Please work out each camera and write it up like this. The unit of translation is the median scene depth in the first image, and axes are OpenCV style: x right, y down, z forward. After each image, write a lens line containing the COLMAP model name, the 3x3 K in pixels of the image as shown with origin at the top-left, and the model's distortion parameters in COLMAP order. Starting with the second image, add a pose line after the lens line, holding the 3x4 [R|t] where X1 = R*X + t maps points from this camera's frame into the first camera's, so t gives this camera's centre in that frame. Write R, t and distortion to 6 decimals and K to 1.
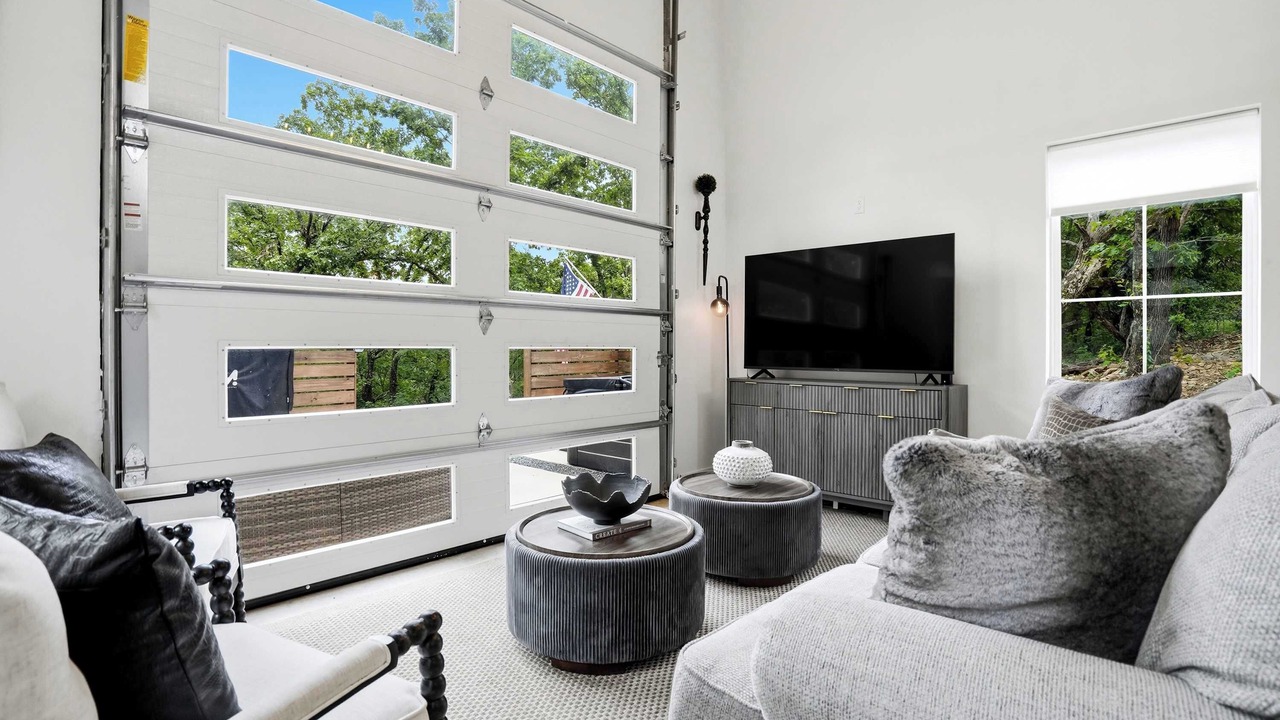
lens RADIAL K [[608.2, 0, 640.0], [0, 608.2, 360.0], [0, 0, 1]] dist [-0.062368, 0.031300]
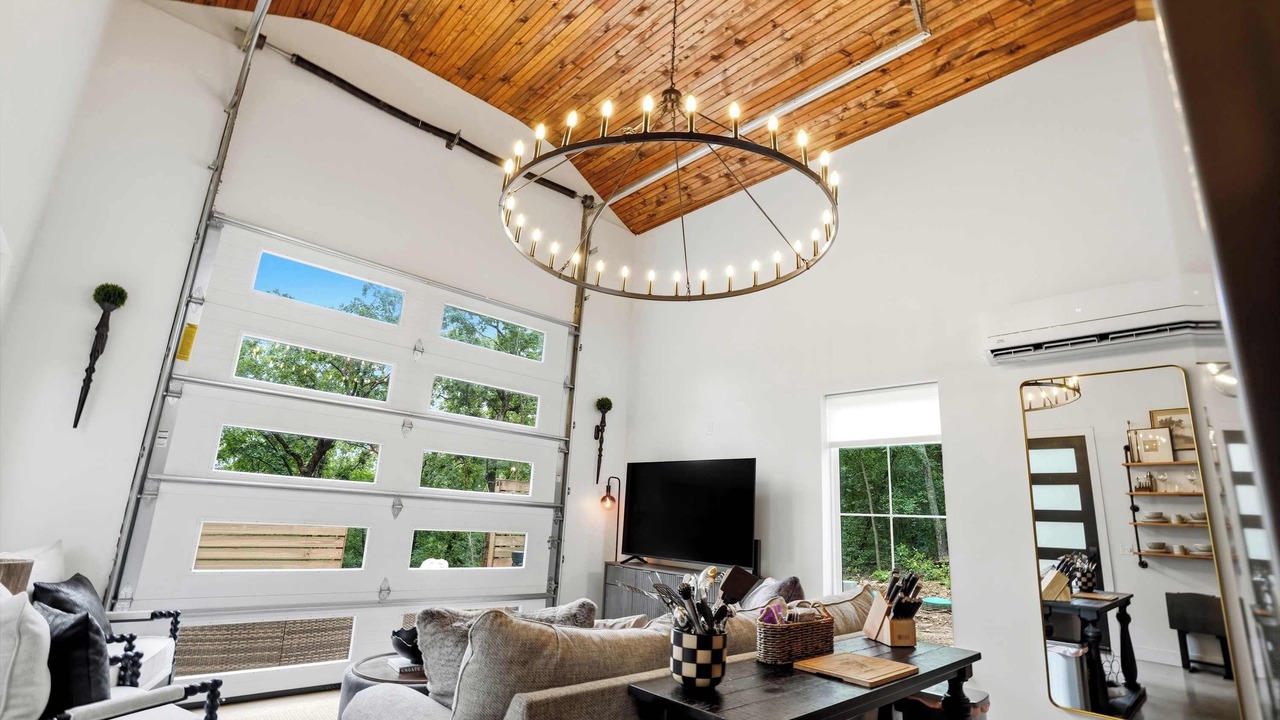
lens RADIAL K [[607.2, 0, 641.2], [0, 607.2, 373.3], [0, 0, 1]] dist [-0.064789, 0.030458]
pose [[0.996368, 0.034397, -0.077894, 0.317184], [-0.052641, 0.967848, -0.245967, -0.045264], [0.066930, 0.249174, 0.966143, -0.290546]]
